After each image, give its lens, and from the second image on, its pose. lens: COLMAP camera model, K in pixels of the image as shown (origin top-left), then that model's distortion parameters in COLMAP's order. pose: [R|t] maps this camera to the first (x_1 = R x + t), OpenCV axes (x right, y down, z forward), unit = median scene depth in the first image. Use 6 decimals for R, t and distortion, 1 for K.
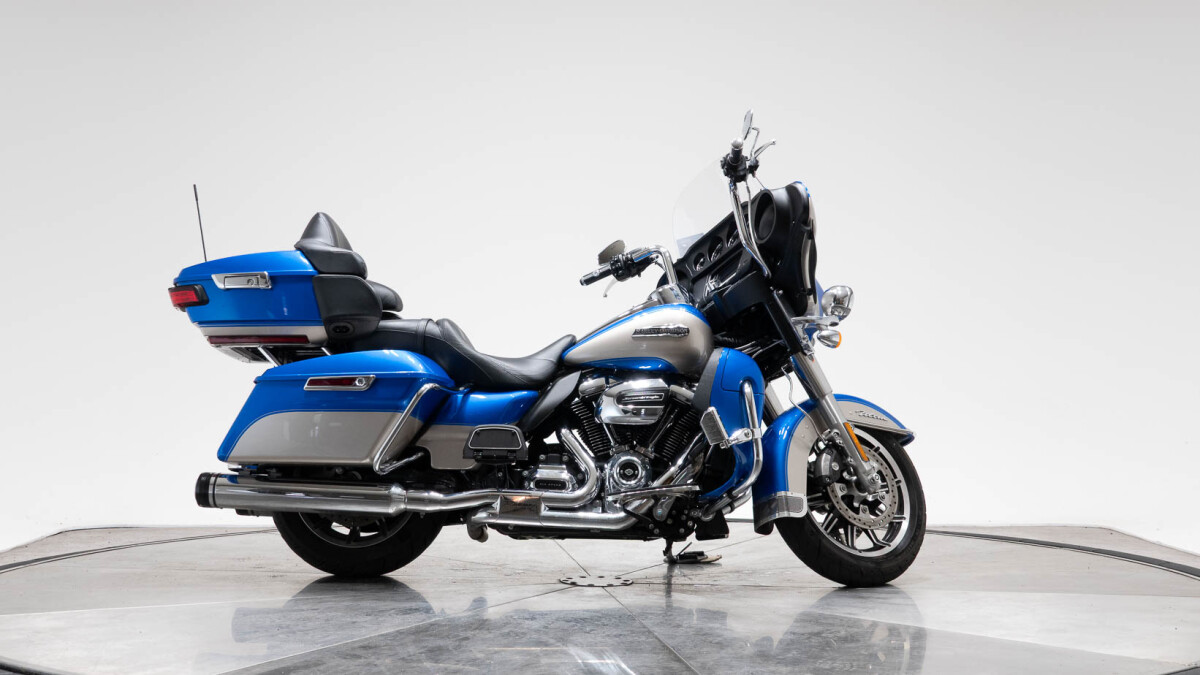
lens RADIAL K [[1613.3, 0, 600.0], [0, 1613.3, 337.5], [0, 0, 1]] dist [-0.003114, -0.007860]
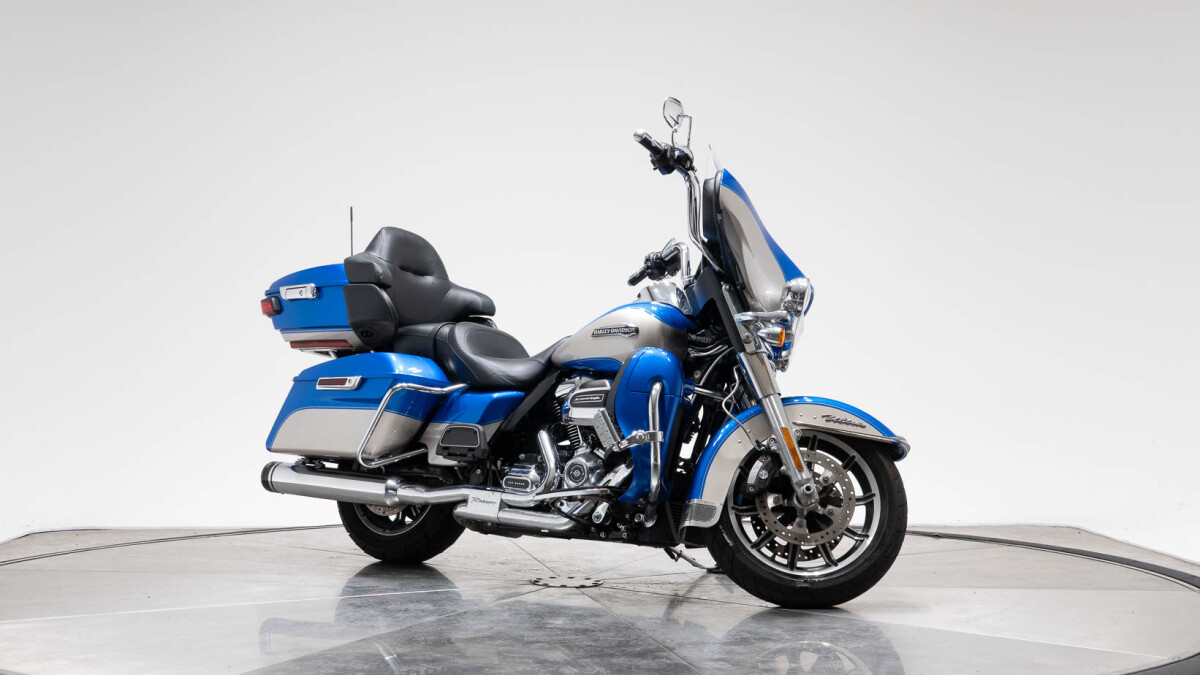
lens RADIAL K [[1613.3, 0, 600.0], [0, 1613.3, 337.5], [0, 0, 1]] dist [-0.003114, -0.007860]
pose [[0.842478, -0.011406, -0.538609, 0.556915], [0.010515, 0.999934, -0.004727, 0.004391], [0.538627, -0.001681, 0.842542, 0.167053]]
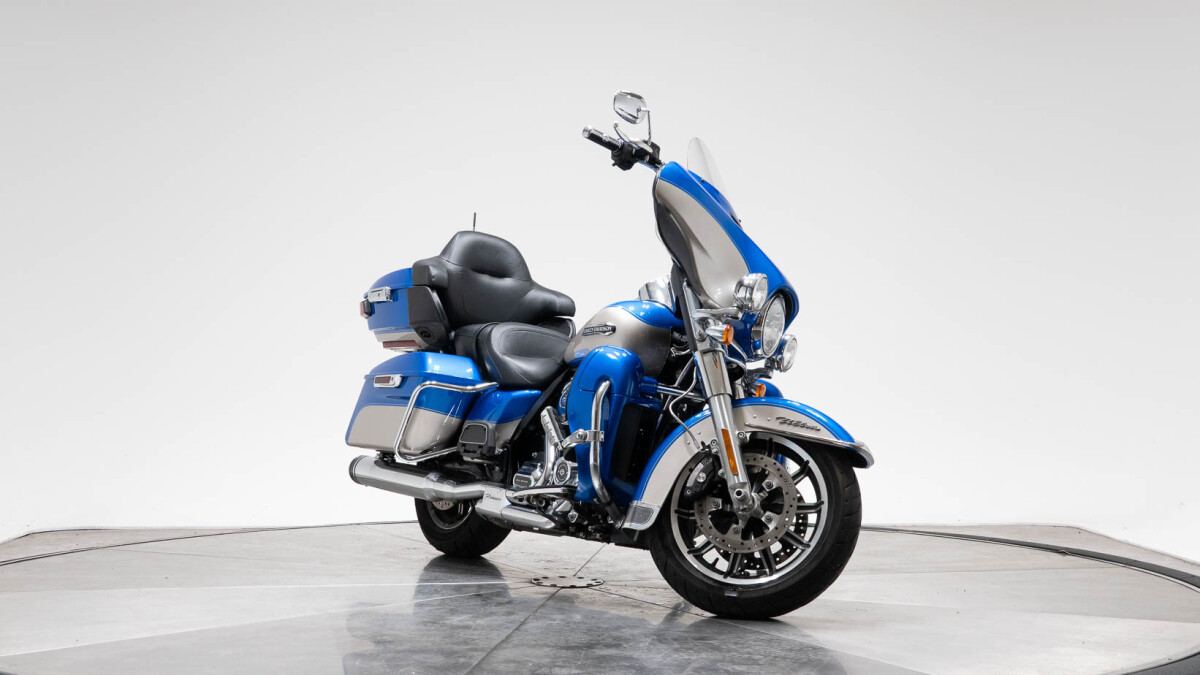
lens RADIAL K [[1613.3, 0, 600.0], [0, 1613.3, 337.5], [0, 0, 1]] dist [-0.003114, -0.007860]
pose [[0.615818, -0.015293, -0.787740, 0.801940], [0.008513, 0.999882, -0.012757, 0.012983], [0.787843, 0.001150, 0.615876, 0.399630]]
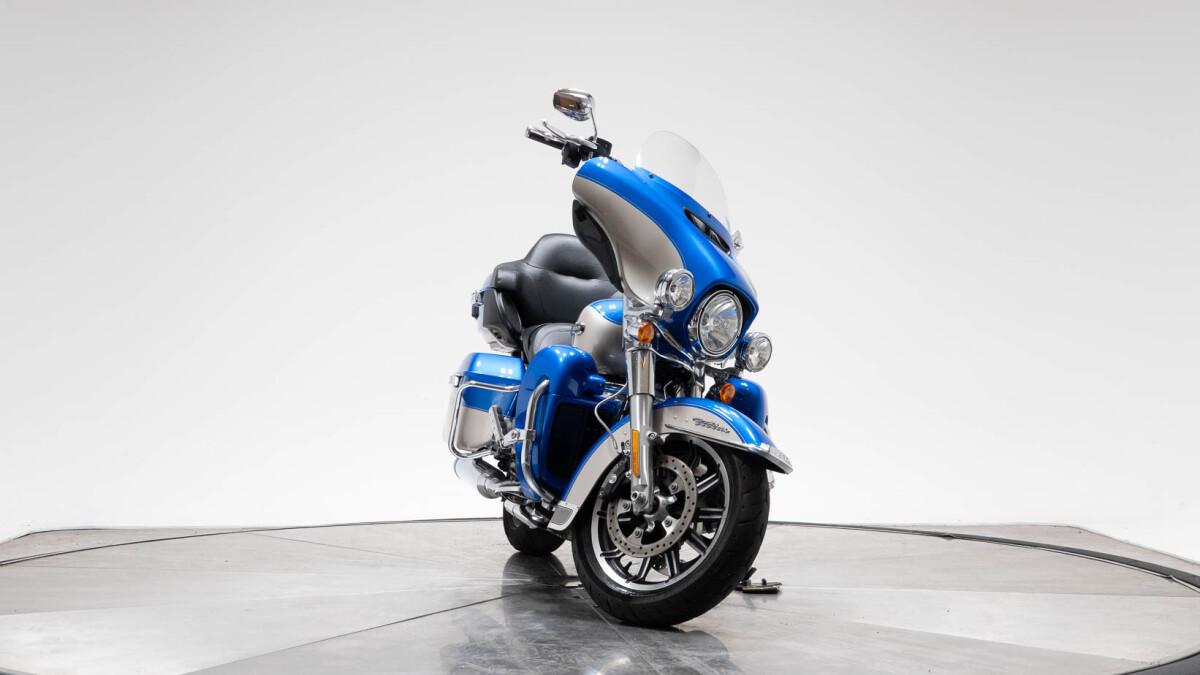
lens RADIAL K [[1613.3, 0, 600.0], [0, 1613.3, 337.5], [0, 0, 1]] dist [-0.003114, -0.007860]
pose [[0.303064, -0.021706, -0.952723, 0.960116], [0.008269, 0.999763, -0.020147, 0.020465], [0.952934, -0.001772, 0.303171, 0.717254]]
